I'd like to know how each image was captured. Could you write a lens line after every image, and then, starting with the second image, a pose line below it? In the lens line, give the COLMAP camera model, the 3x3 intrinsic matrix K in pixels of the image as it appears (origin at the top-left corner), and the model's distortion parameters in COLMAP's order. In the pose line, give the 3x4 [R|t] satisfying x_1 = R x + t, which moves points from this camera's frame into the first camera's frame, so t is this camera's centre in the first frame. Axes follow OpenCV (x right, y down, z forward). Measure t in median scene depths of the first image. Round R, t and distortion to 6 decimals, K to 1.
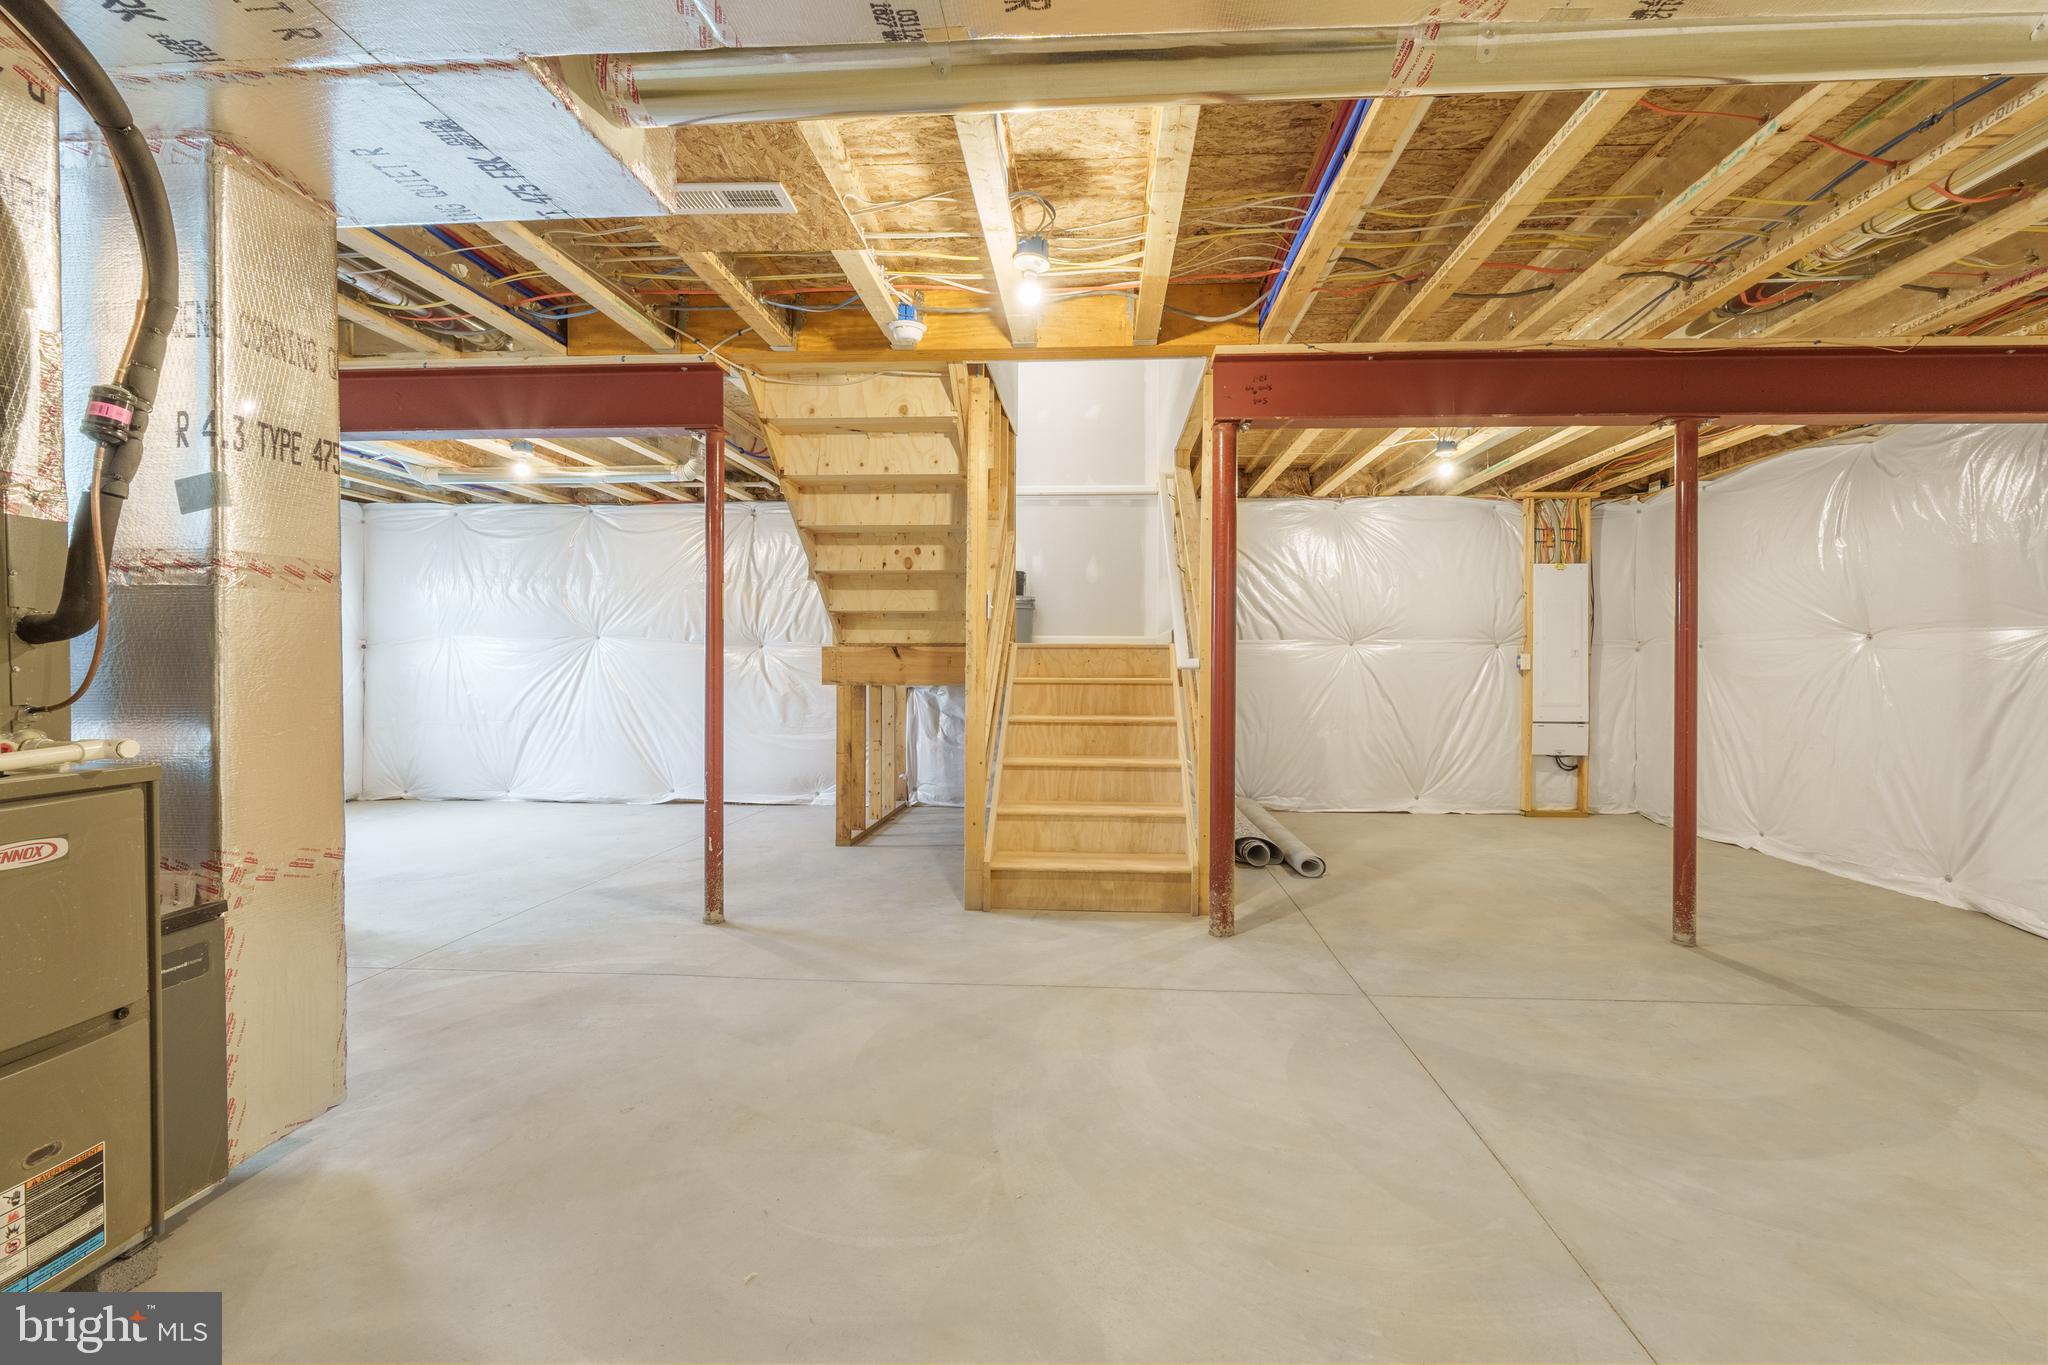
lens RADIAL K [[878.7, 0, 1034.5], [0, 878.7, 679.7], [0, 0, 1]] dist [-0.008257, 0.000632]
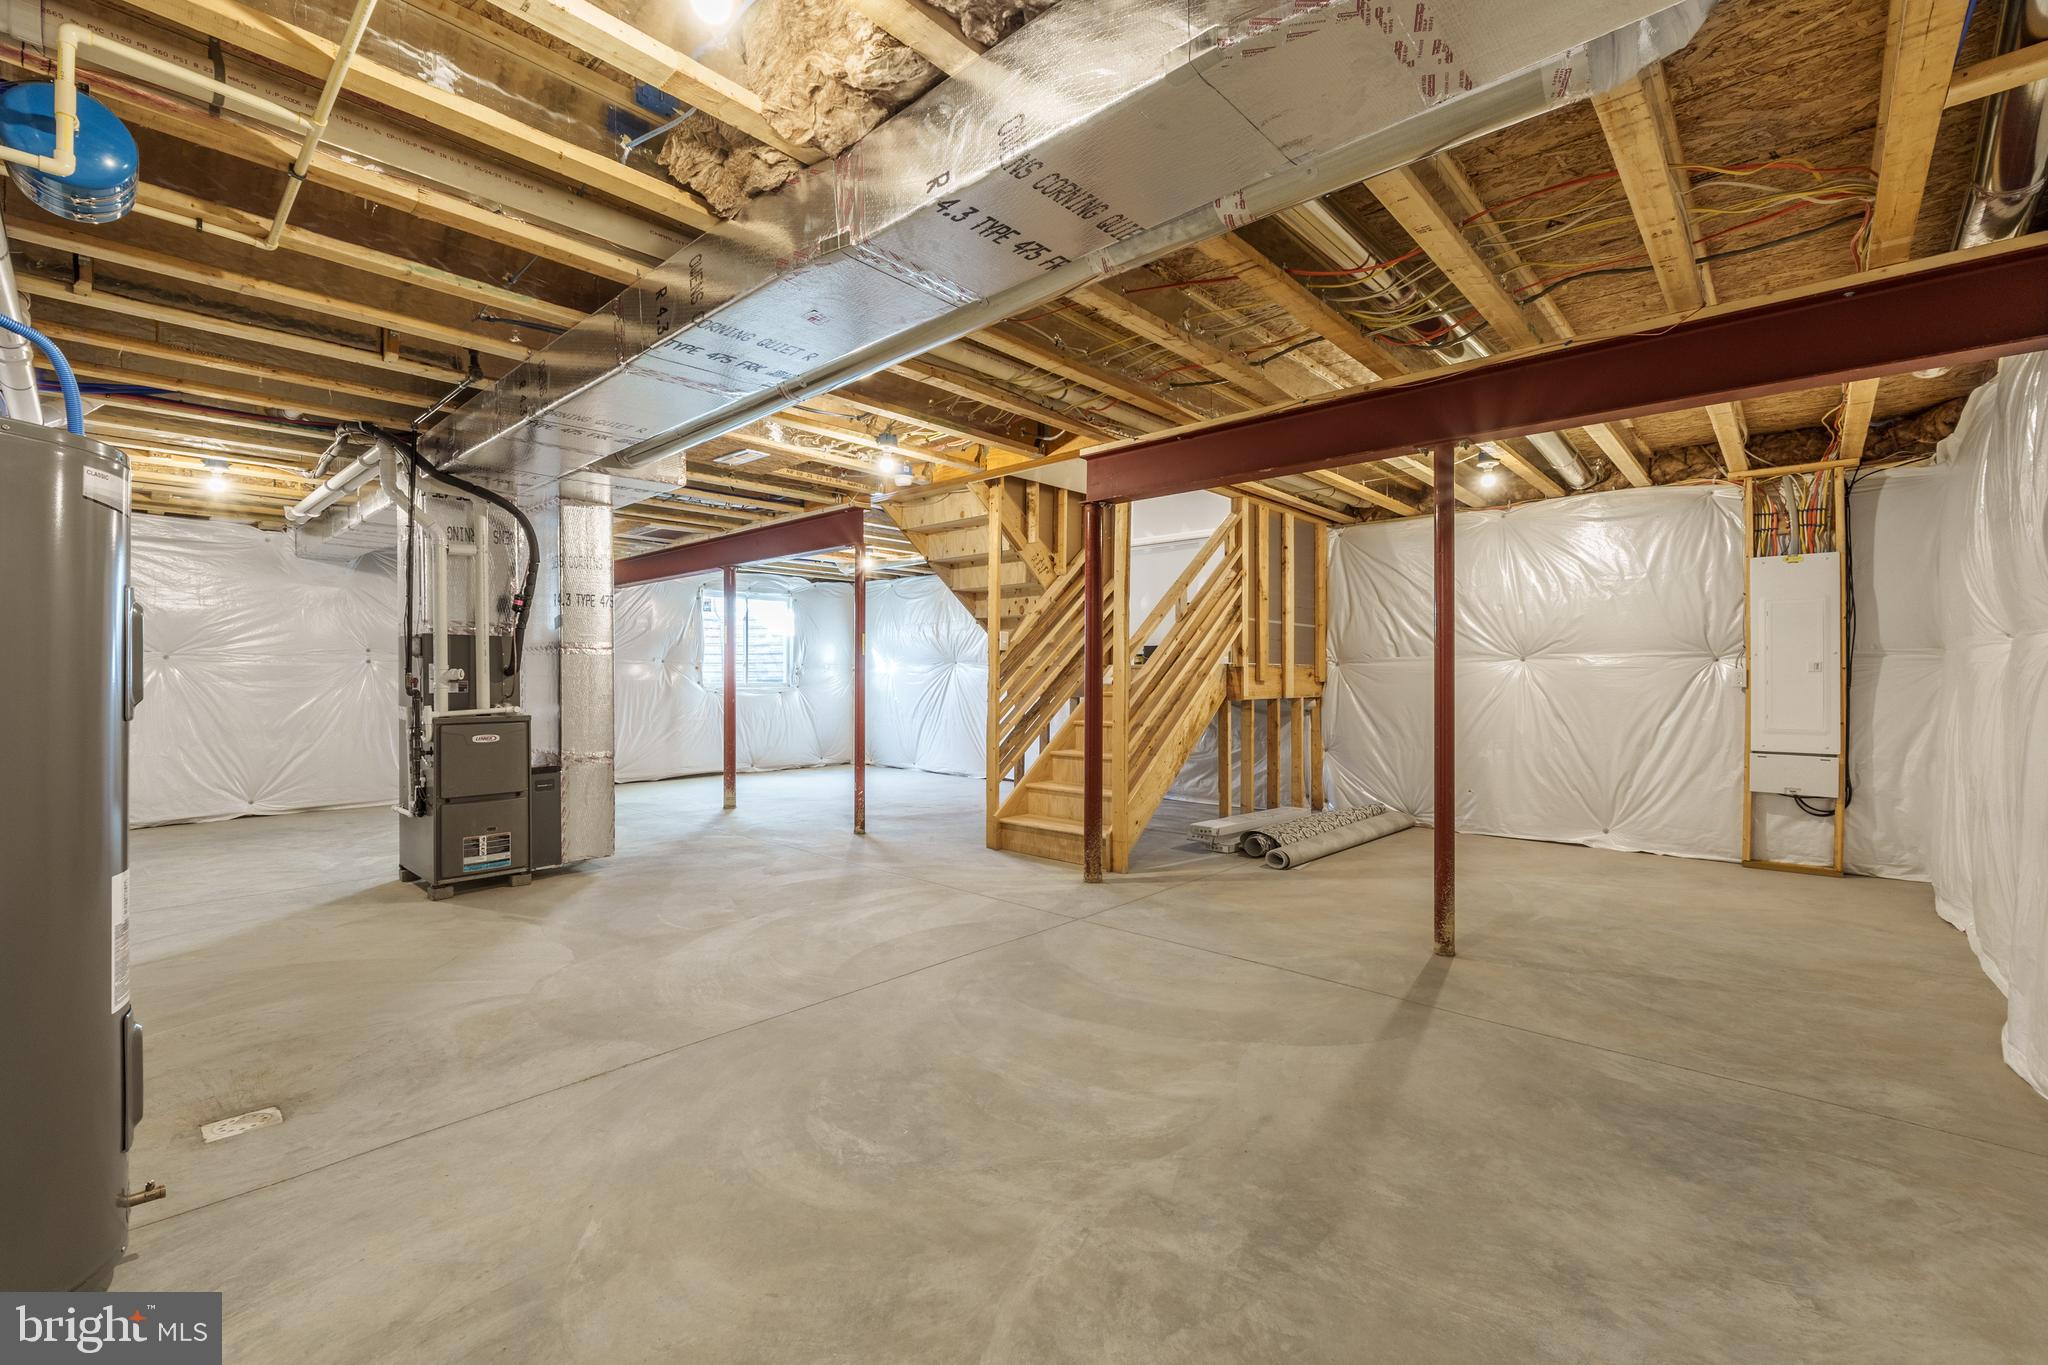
lens RADIAL K [[878.7, 0, 1017.2], [0, 878.7, 679.6], [0, 0, 1]] dist [-0.008257, 0.000632]
pose [[0.765942, -0.001243, -0.642909, 1.018561], [-0.010379, 0.999844, -0.014299, 0.000594], [0.642826, 0.017624, 0.765809, -0.114381]]
